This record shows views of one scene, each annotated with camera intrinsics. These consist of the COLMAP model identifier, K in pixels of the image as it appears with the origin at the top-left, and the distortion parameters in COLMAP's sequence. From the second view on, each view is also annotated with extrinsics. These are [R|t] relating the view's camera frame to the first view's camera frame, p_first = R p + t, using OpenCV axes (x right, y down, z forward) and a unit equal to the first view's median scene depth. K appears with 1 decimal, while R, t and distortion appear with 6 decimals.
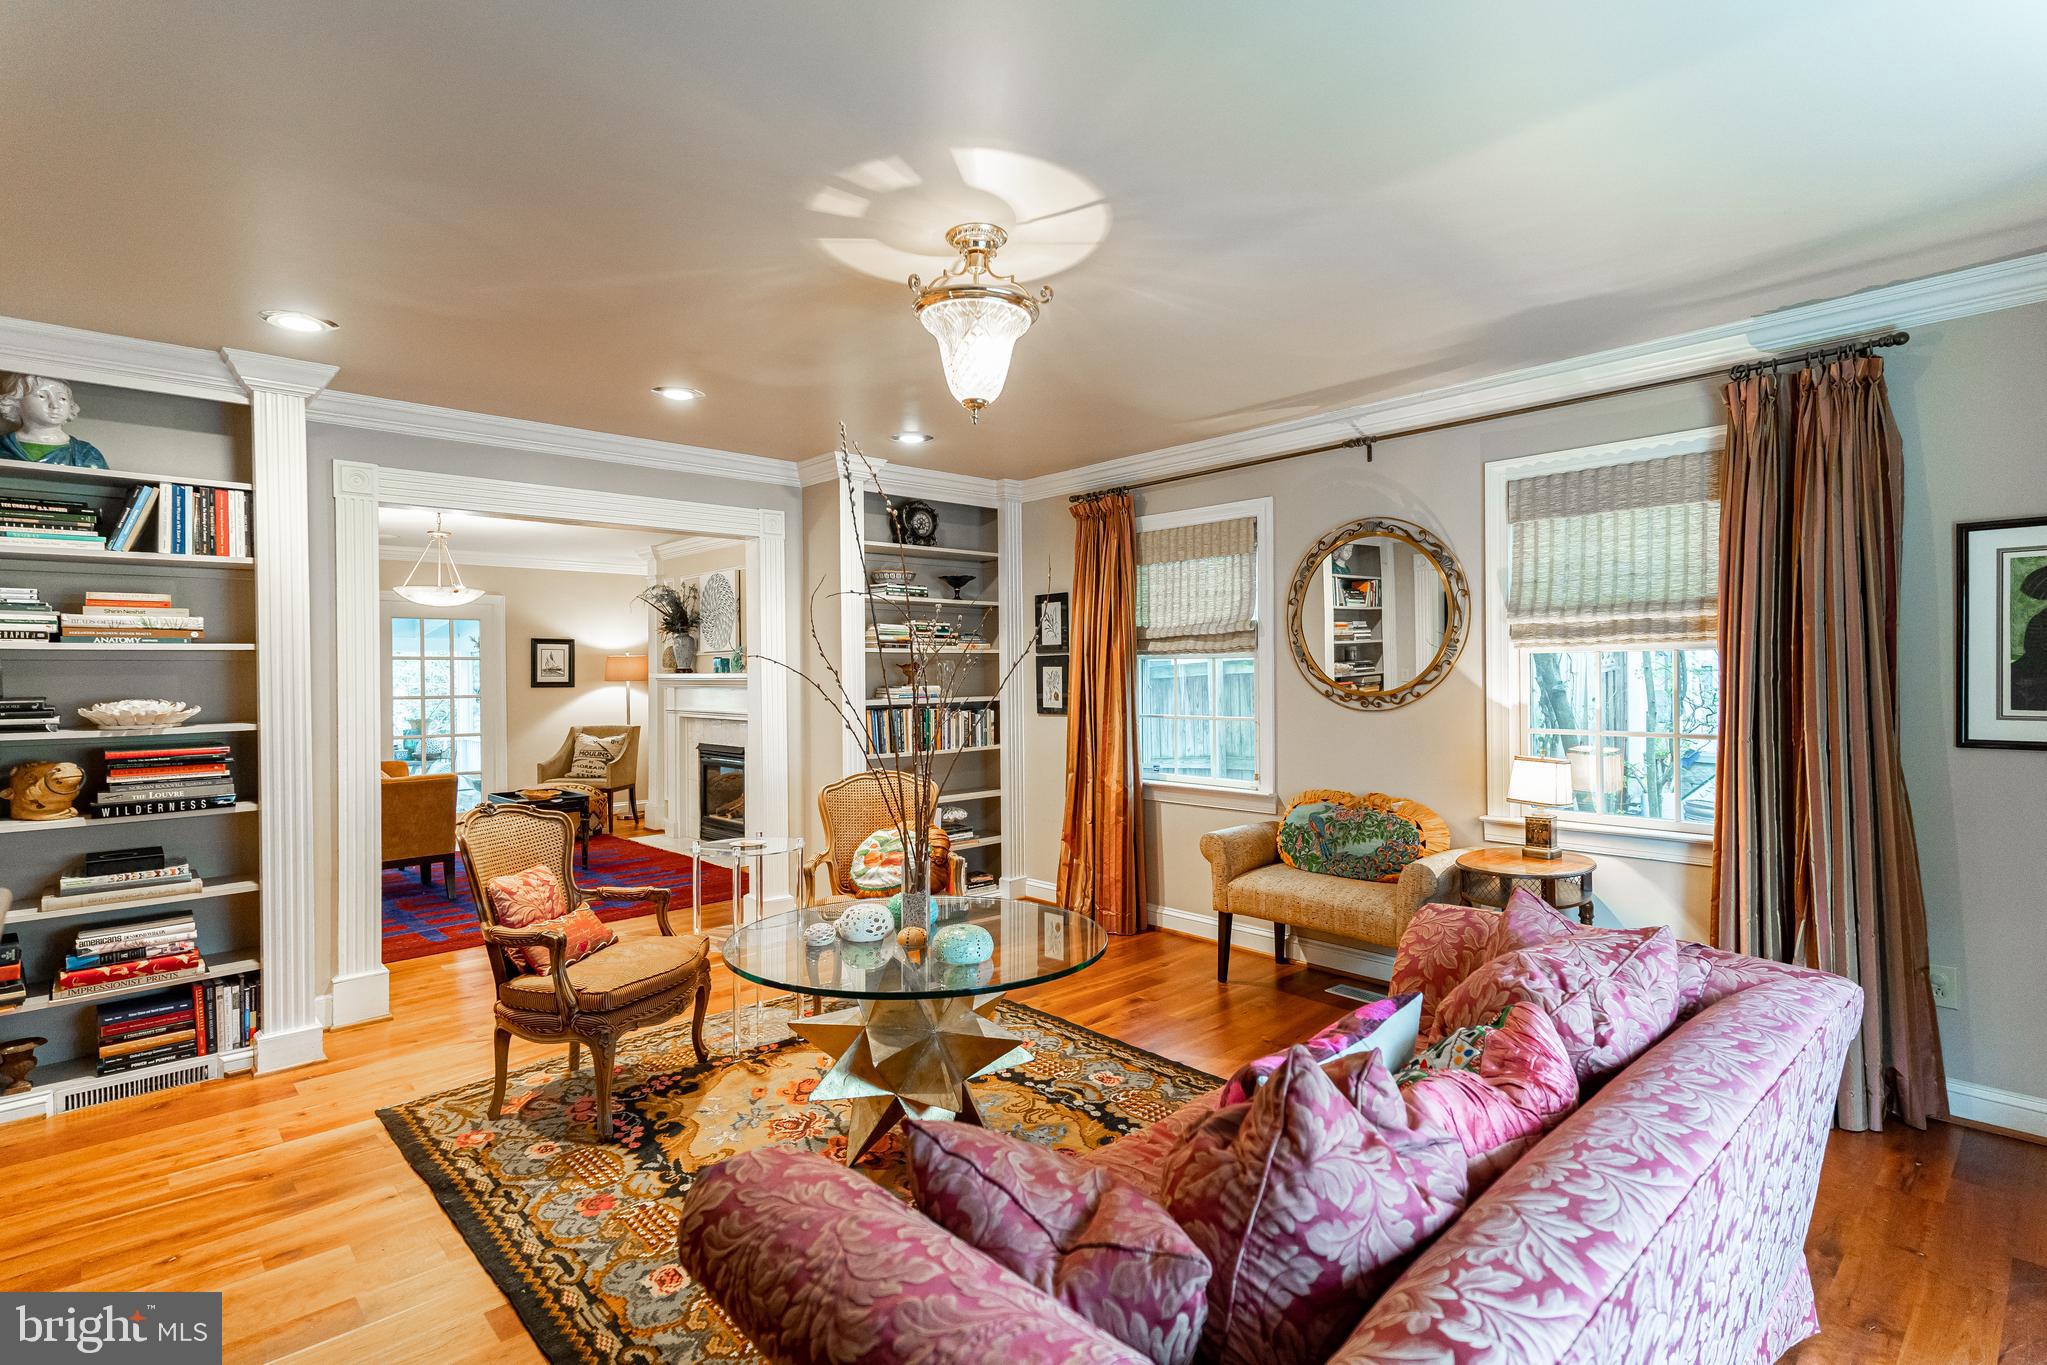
lens RADIAL K [[988.1, 0, 1007.3], [0, 988.1, 678.3], [0, 0, 1]] dist [0.012152, -0.000895]
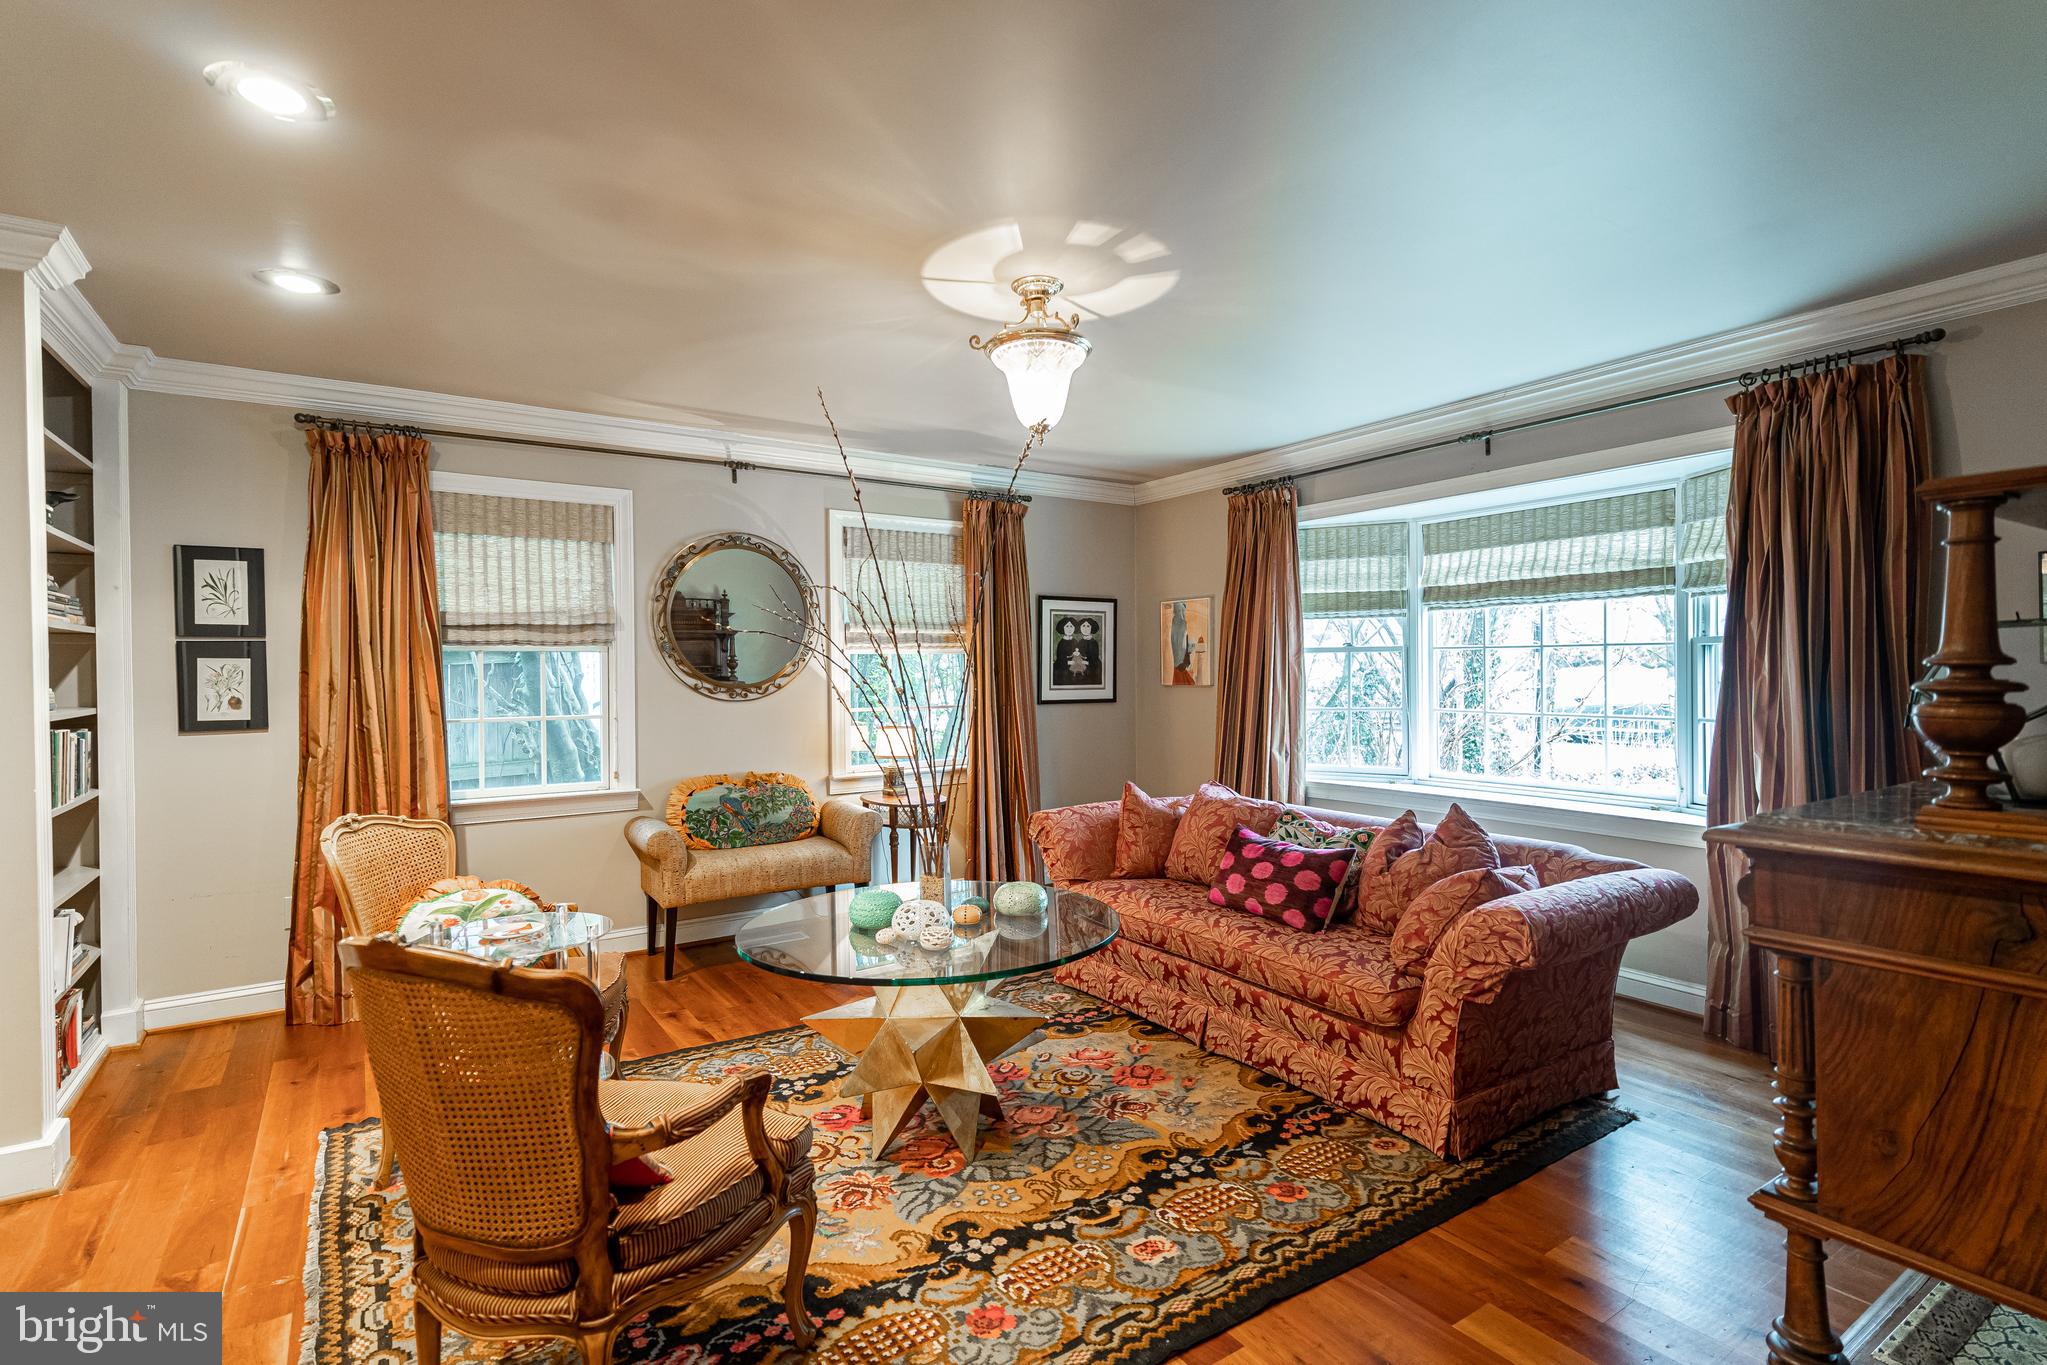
lens RADIAL K [[988.1, 0, 1012.7], [0, 988.1, 677.2], [0, 0, 1]] dist [0.012152, -0.000895]
pose [[0.149638, 0.001153, 0.988740, -0.732925], [0.011969, 0.999924, -0.002978, 0.012946], [-0.988668, 0.012280, 0.149613, 0.527927]]
